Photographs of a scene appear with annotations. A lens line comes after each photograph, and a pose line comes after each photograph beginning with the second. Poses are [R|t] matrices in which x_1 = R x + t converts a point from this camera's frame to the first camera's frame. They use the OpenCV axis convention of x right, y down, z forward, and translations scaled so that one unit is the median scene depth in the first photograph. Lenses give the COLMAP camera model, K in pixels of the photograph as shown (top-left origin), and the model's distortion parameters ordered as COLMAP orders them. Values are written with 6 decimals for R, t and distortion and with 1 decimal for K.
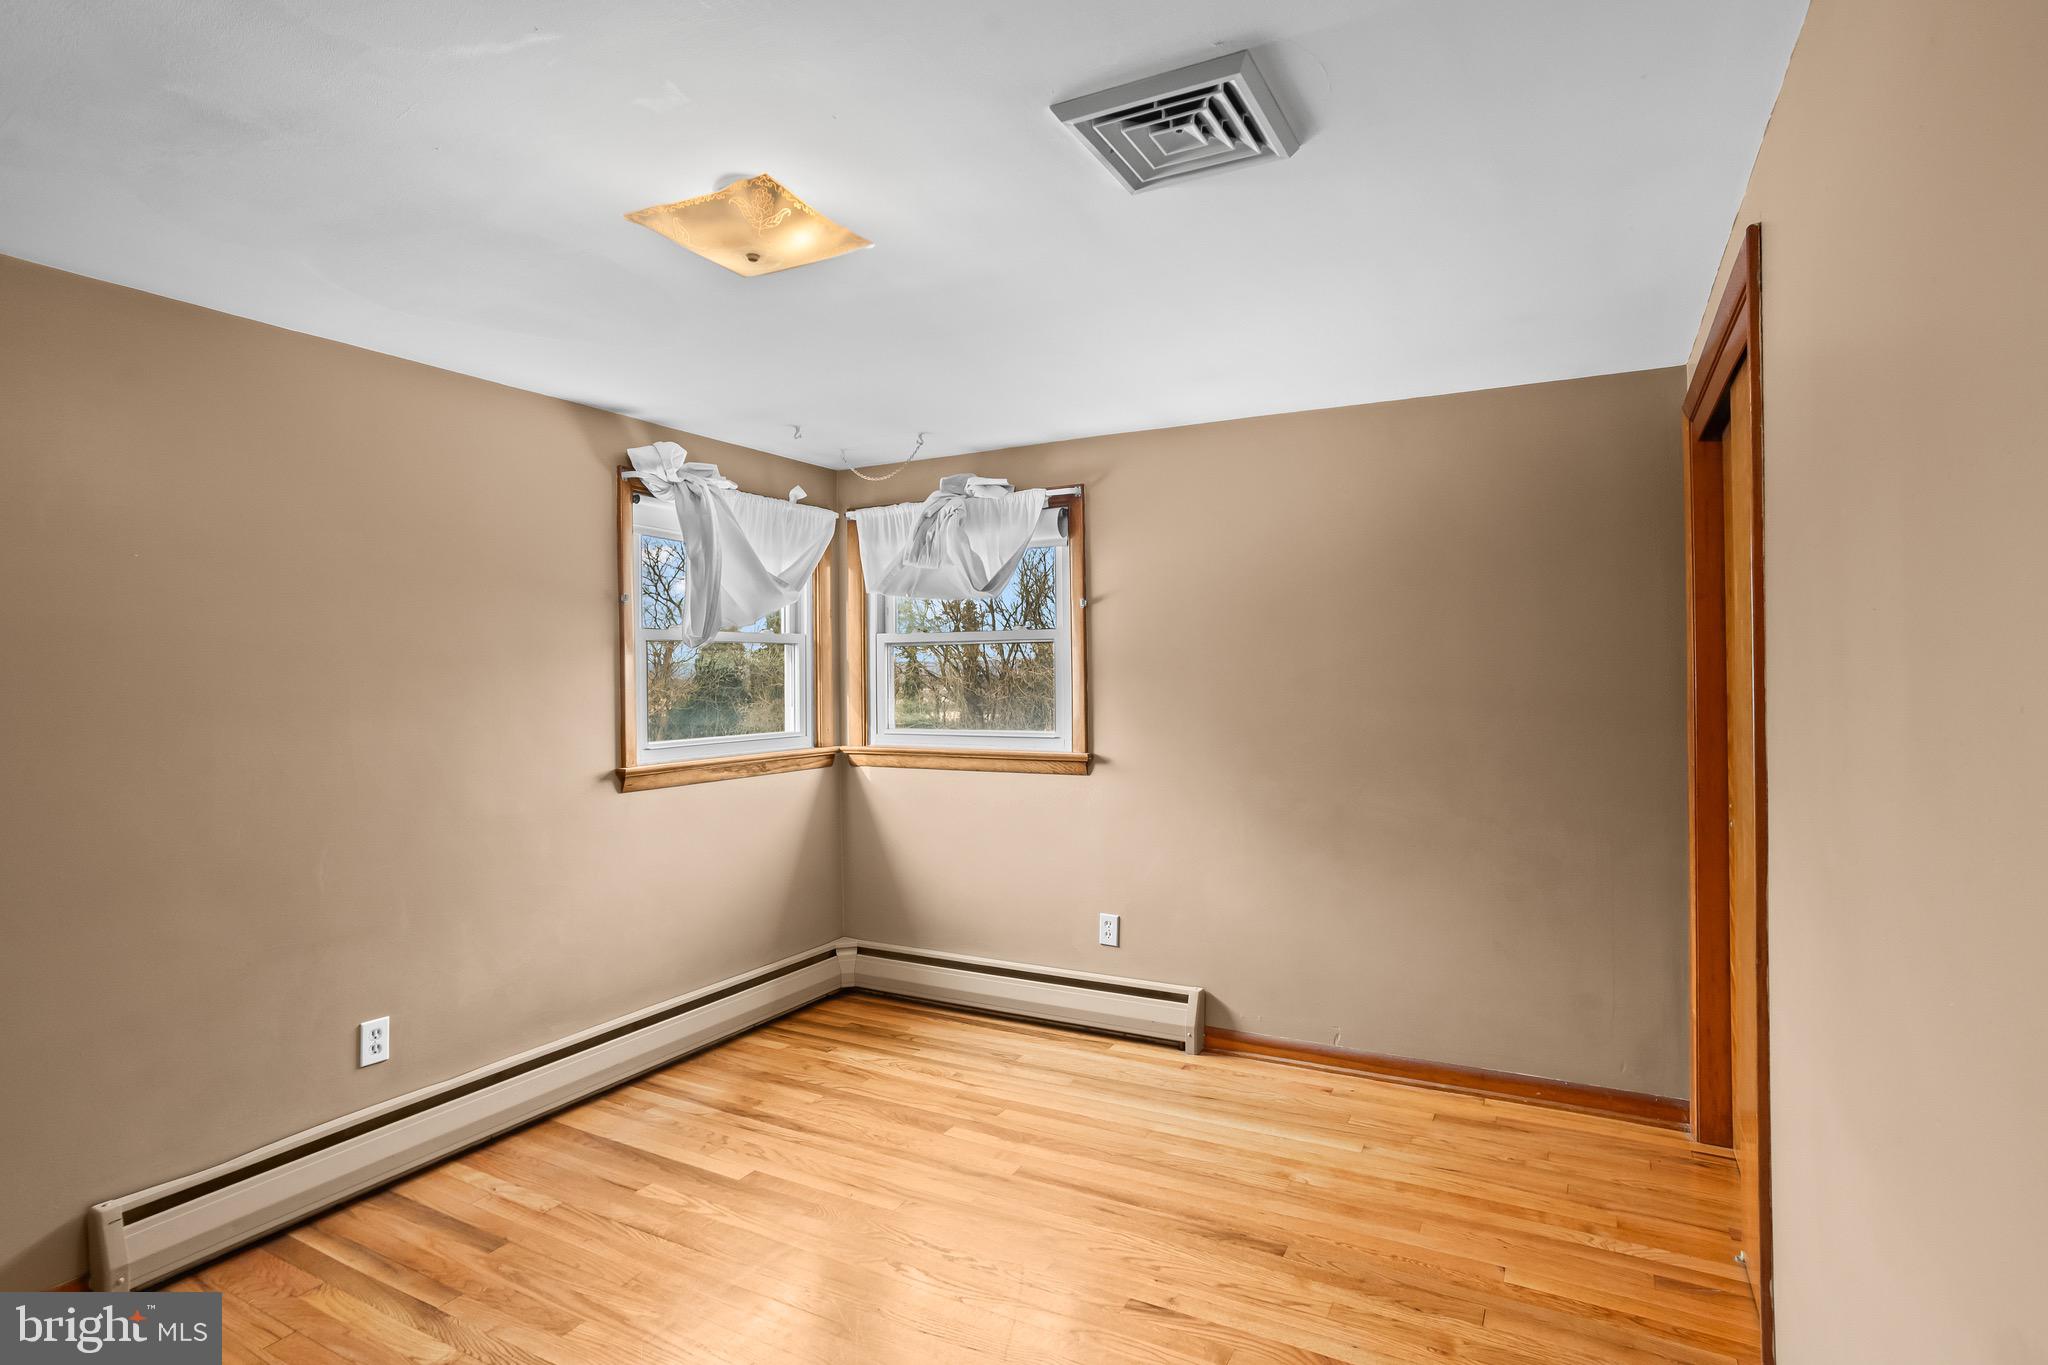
lens RADIAL K [[1014.5, 0, 998.9], [0, 1014.5, 675.1], [0, 0, 1]] dist [-0.058996, 0.038103]
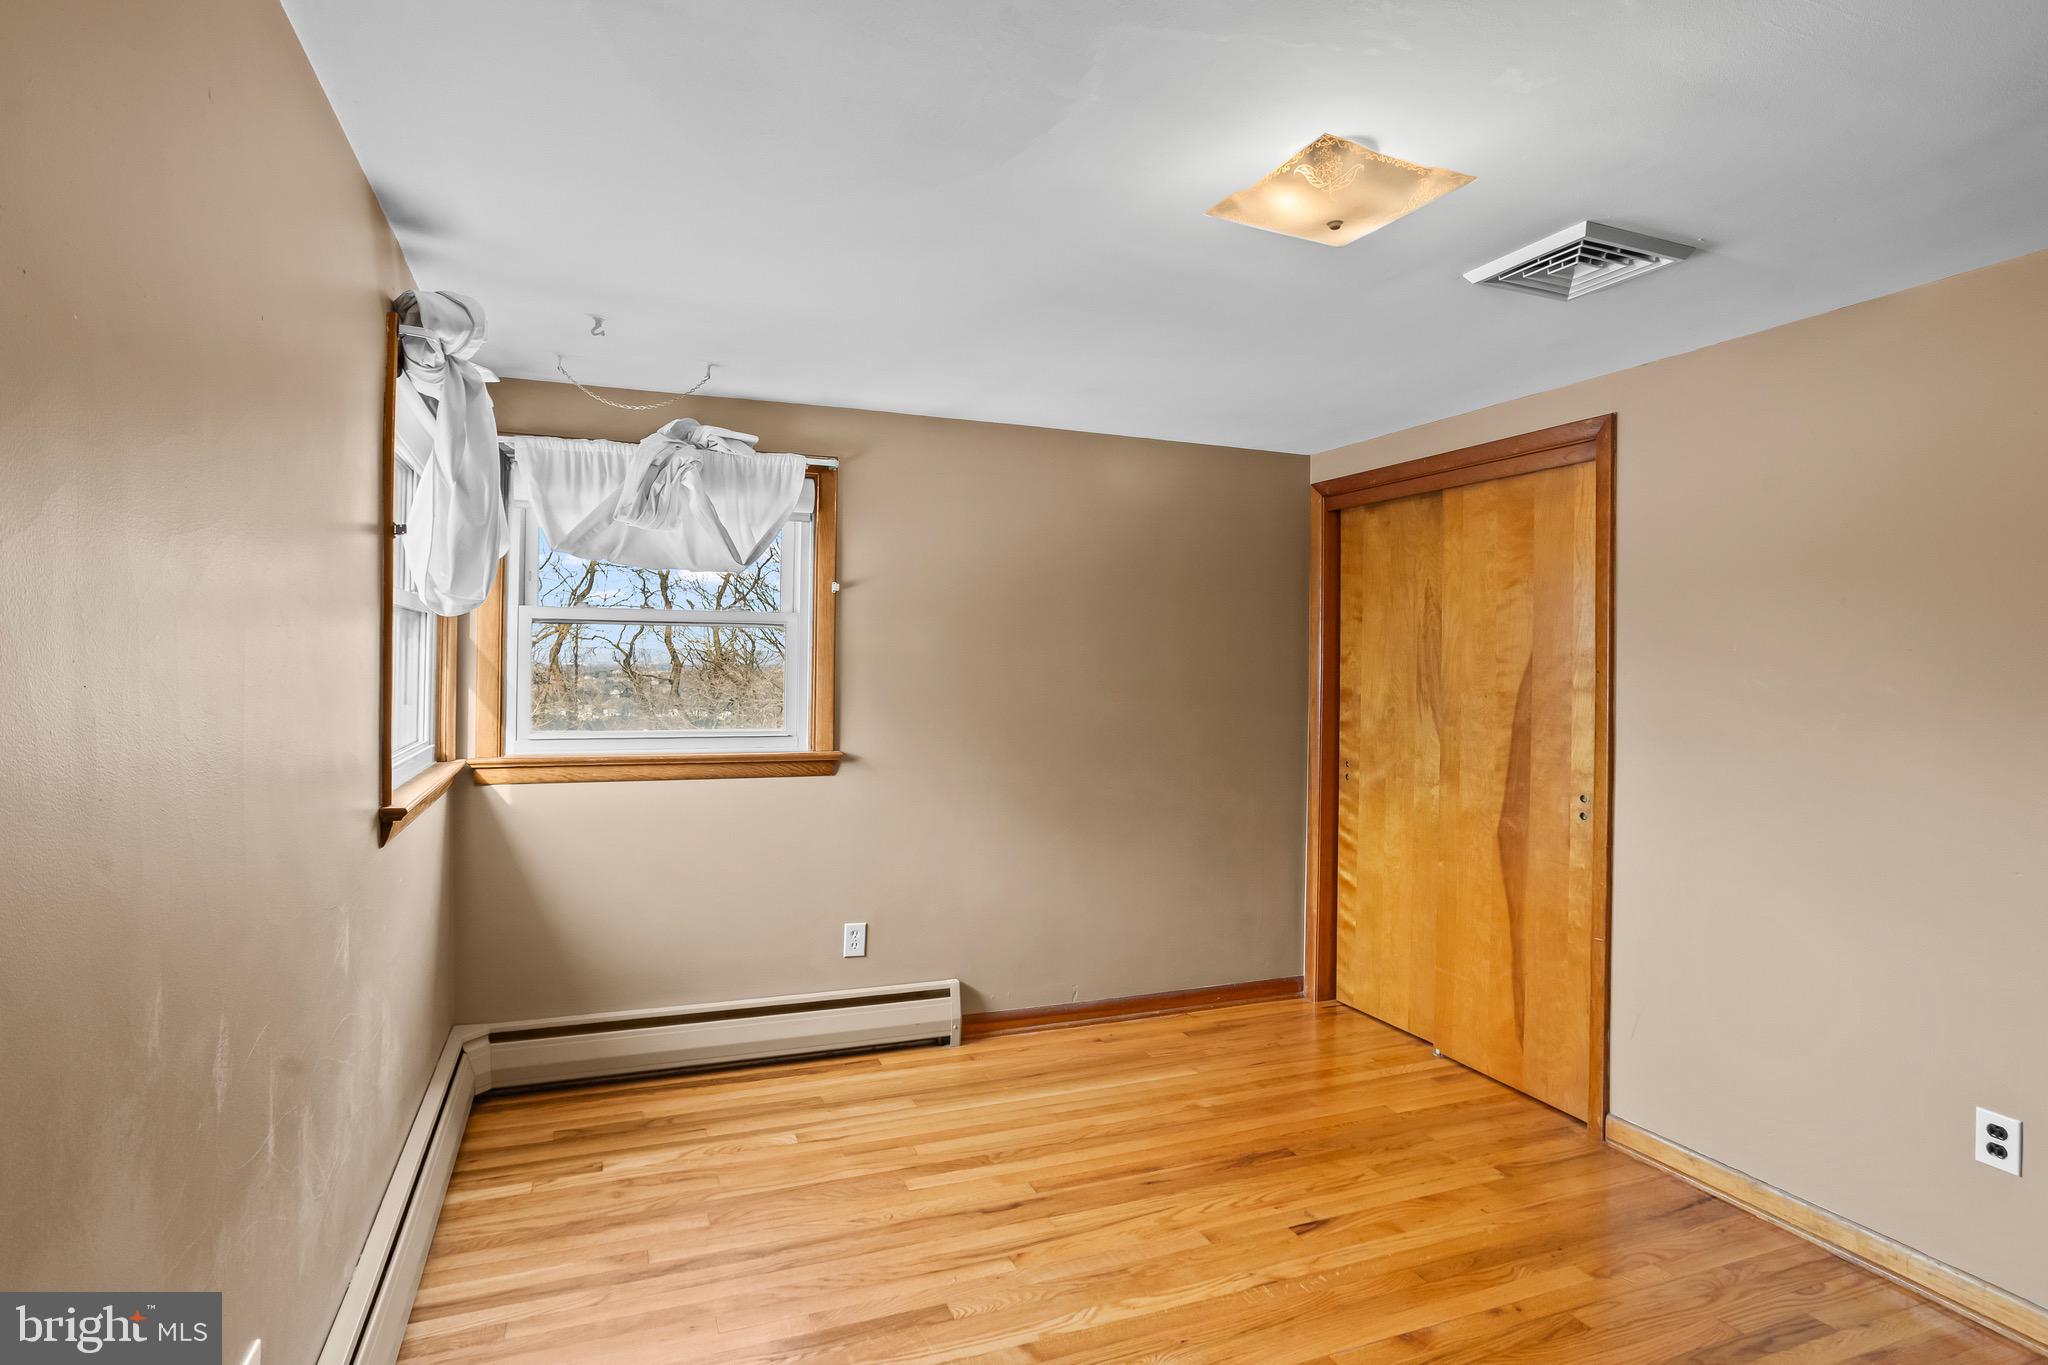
lens RADIAL K [[1029.0, 0, 1028.3], [0, 1029.0, 660.1], [0, 0, 1]] dist [-0.034453, 0.000052]
pose [[0.649858, 0.022301, 0.759729, -0.527762], [-0.015963, 0.999749, -0.015692, 0.006598], [-0.759888, -0.001930, 0.650051, 0.272063]]
